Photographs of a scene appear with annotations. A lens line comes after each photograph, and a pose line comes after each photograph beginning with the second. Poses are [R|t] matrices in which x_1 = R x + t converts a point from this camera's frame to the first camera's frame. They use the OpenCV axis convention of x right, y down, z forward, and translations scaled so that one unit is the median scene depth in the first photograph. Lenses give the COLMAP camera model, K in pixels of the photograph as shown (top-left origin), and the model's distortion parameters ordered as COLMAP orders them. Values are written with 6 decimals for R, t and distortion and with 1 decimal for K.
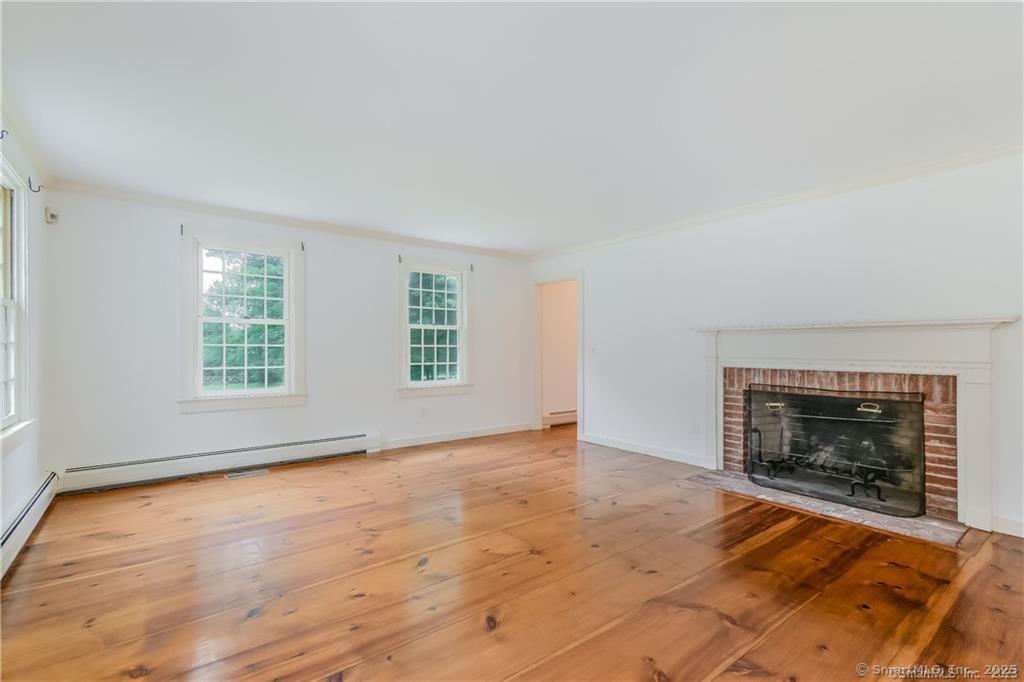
lens RADIAL K [[465.3, 0, 488.4], [0, 465.3, 346.7], [0, 0, 1]] dist [0.008211, 0.000606]
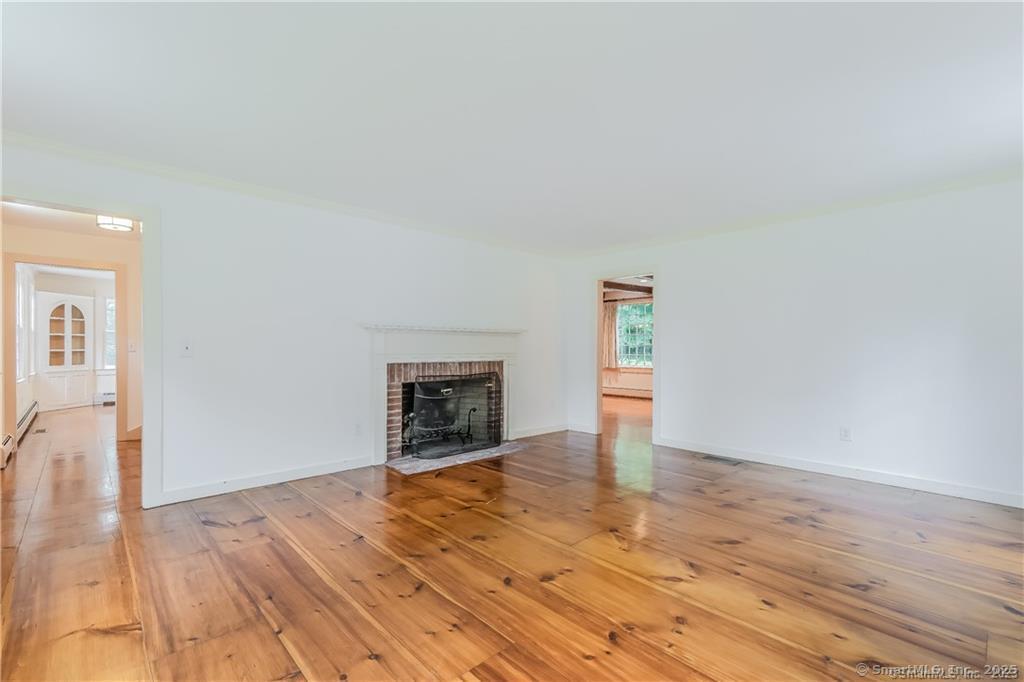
lens RADIAL K [[465.3, 0, 541.8], [0, 465.3, 343.8], [0, 0, 1]] dist [0.008211, 0.000606]
pose [[-0.157075, 0.003403, 0.987581, -0.663914], [-0.005707, 0.999974, -0.004353, 0.002162], [-0.987570, -0.006319, -0.157052, 0.923844]]
